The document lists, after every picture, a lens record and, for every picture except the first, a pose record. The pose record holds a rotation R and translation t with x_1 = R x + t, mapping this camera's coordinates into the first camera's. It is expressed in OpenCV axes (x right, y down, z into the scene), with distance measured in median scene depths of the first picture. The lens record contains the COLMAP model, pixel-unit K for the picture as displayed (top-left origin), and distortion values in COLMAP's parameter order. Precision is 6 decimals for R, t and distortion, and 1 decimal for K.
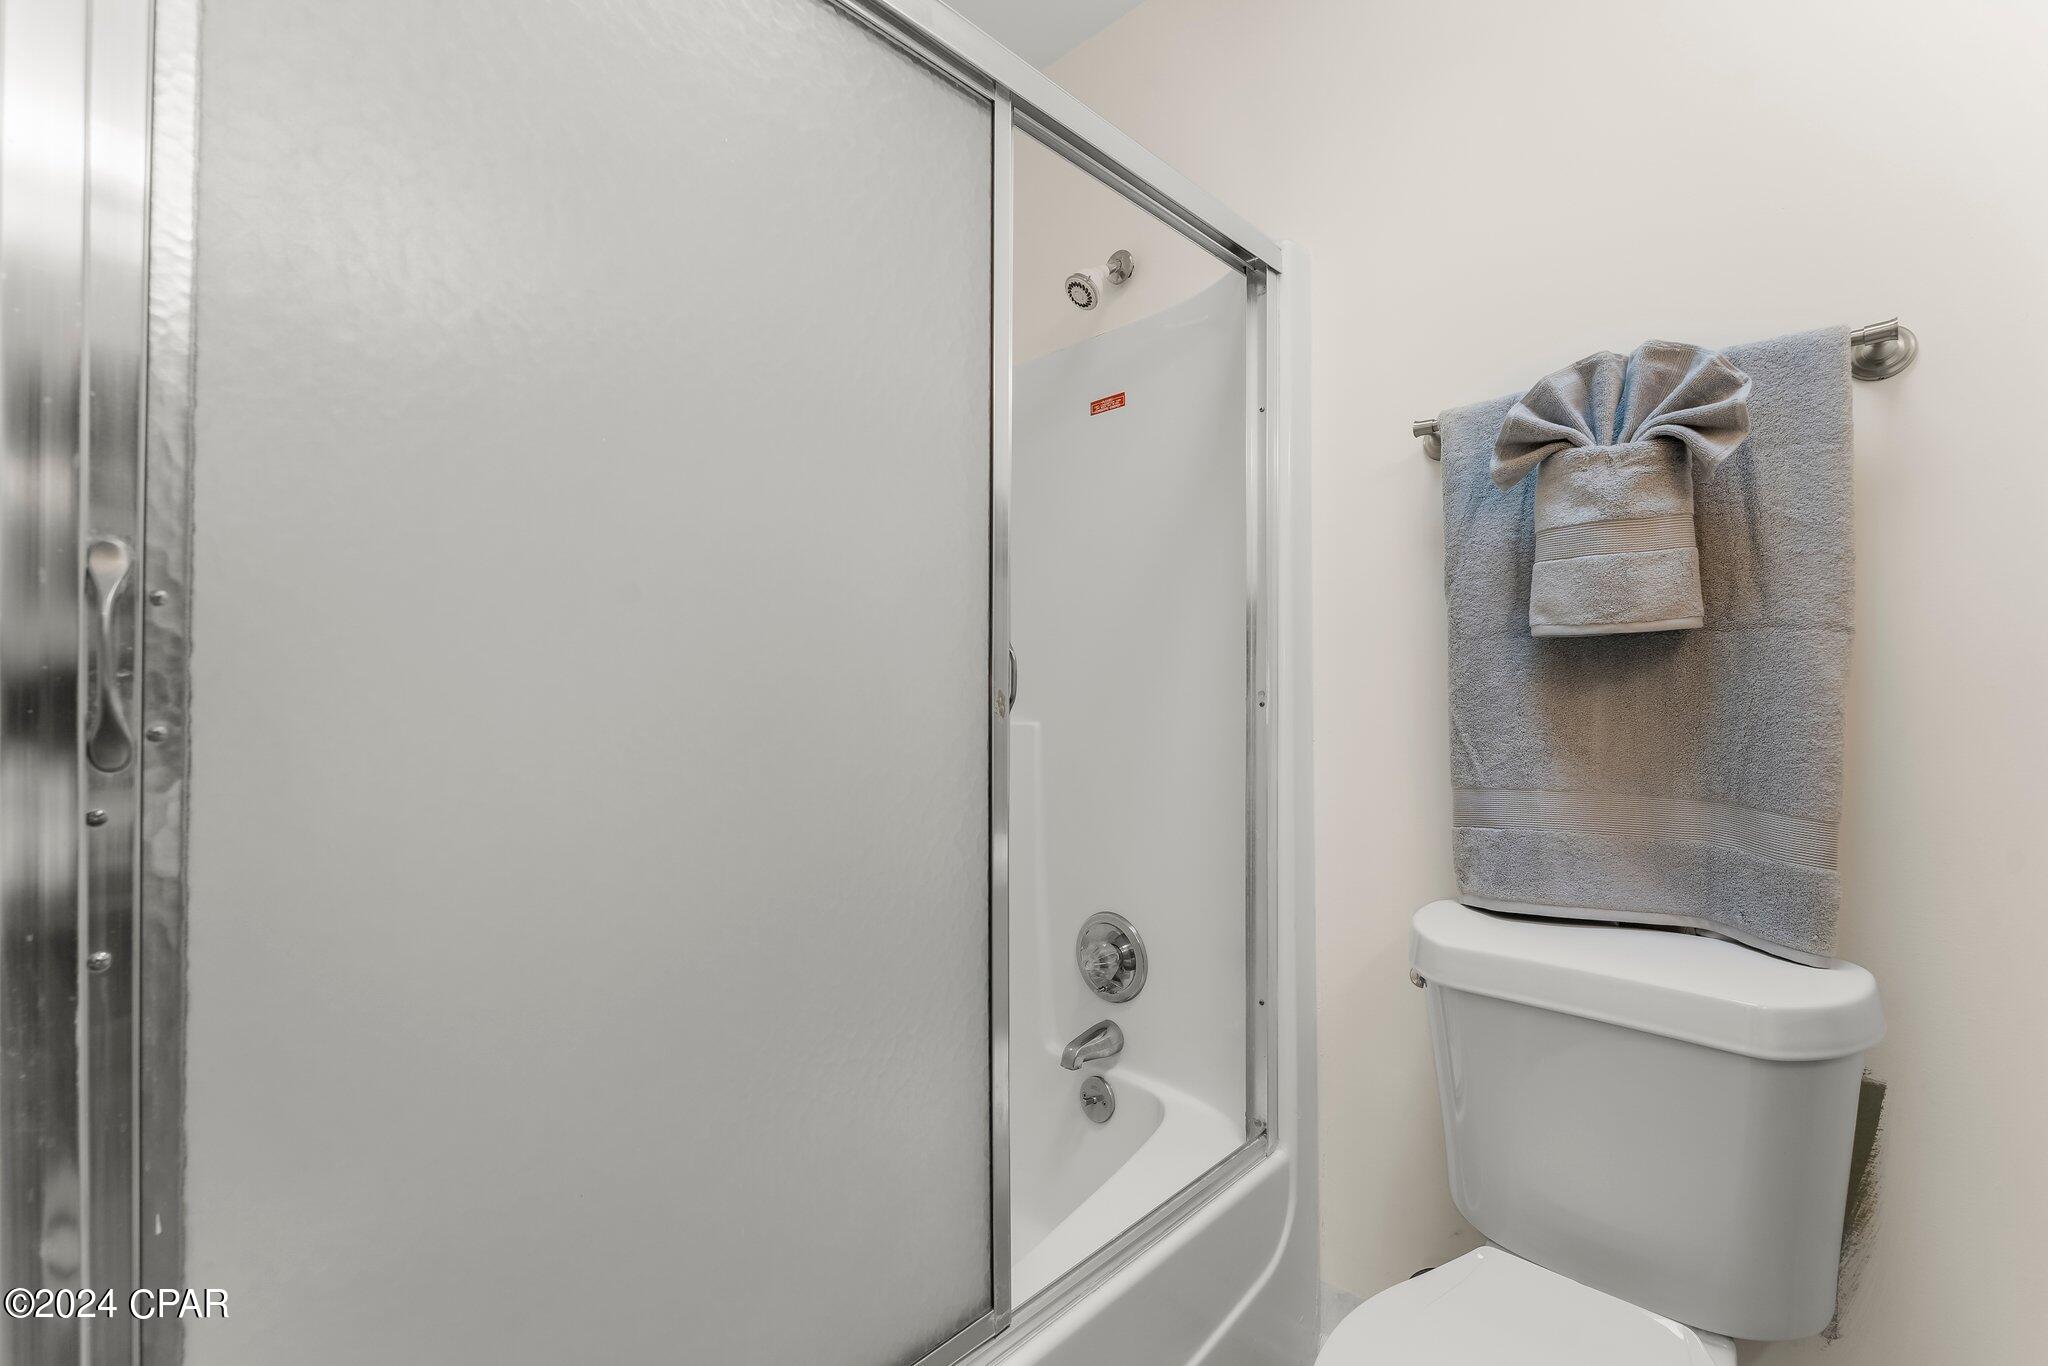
lens RADIAL K [[853.2, 0, 1024.8], [0, 853.2, 688.5], [0, 0, 1]] dist [-0.001262, -0.000288]
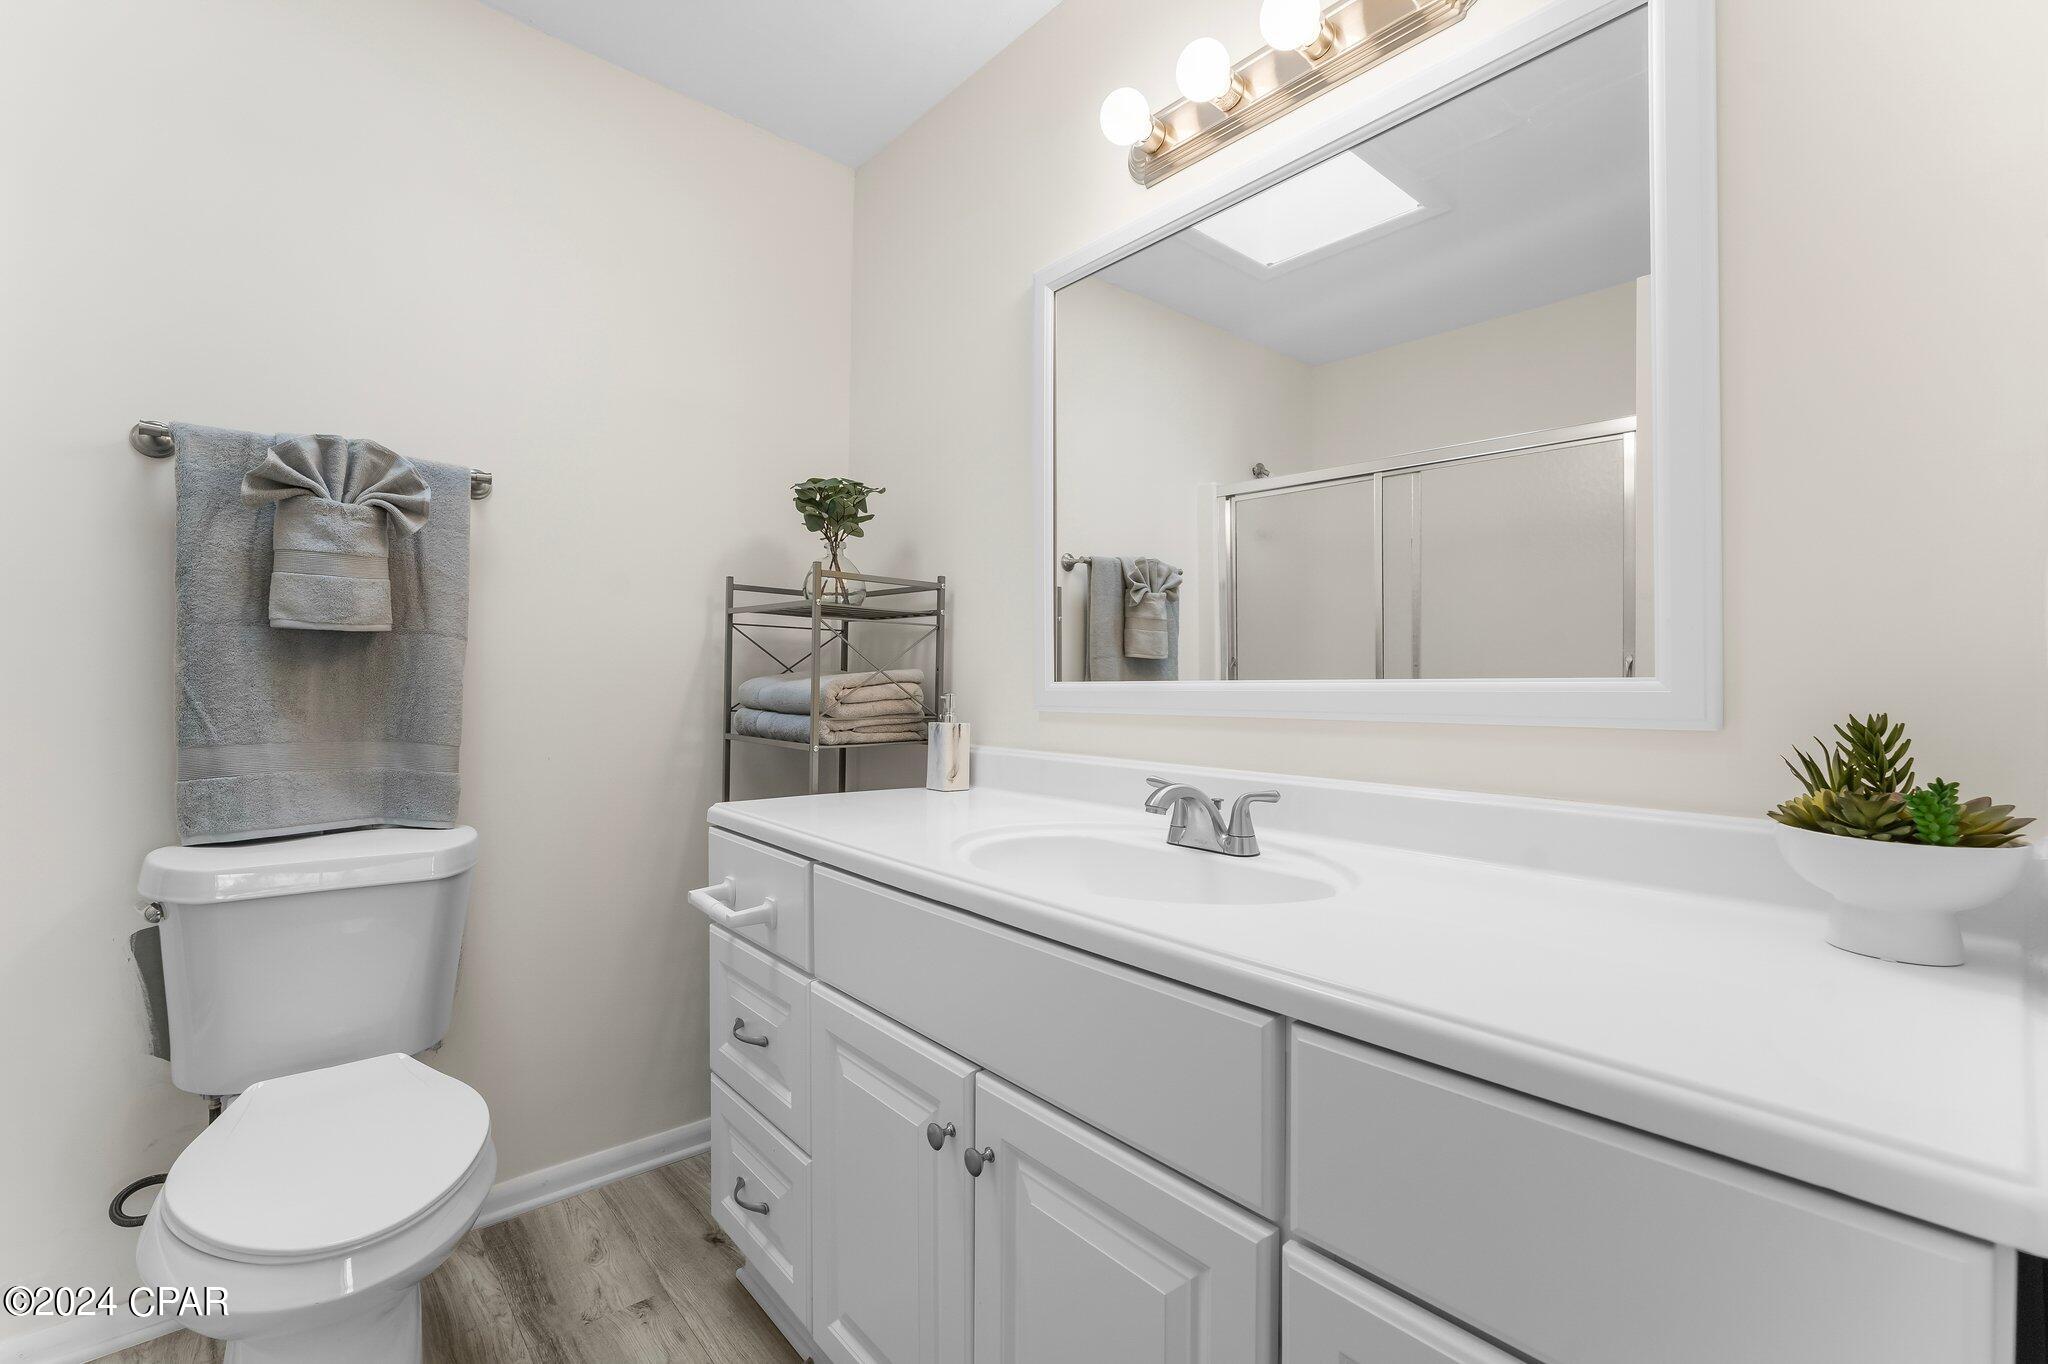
lens RADIAL K [[853.2, 0, 1024.8], [0, 853.2, 687.5], [0, 0, 1]] dist [-0.001262, -0.000288]
pose [[0.063355, 0.000098, 0.997991, -0.695564], [-0.029956, 0.999550, 0.001804, -0.004610], [-0.997541, -0.030010, 0.063329, -0.270774]]
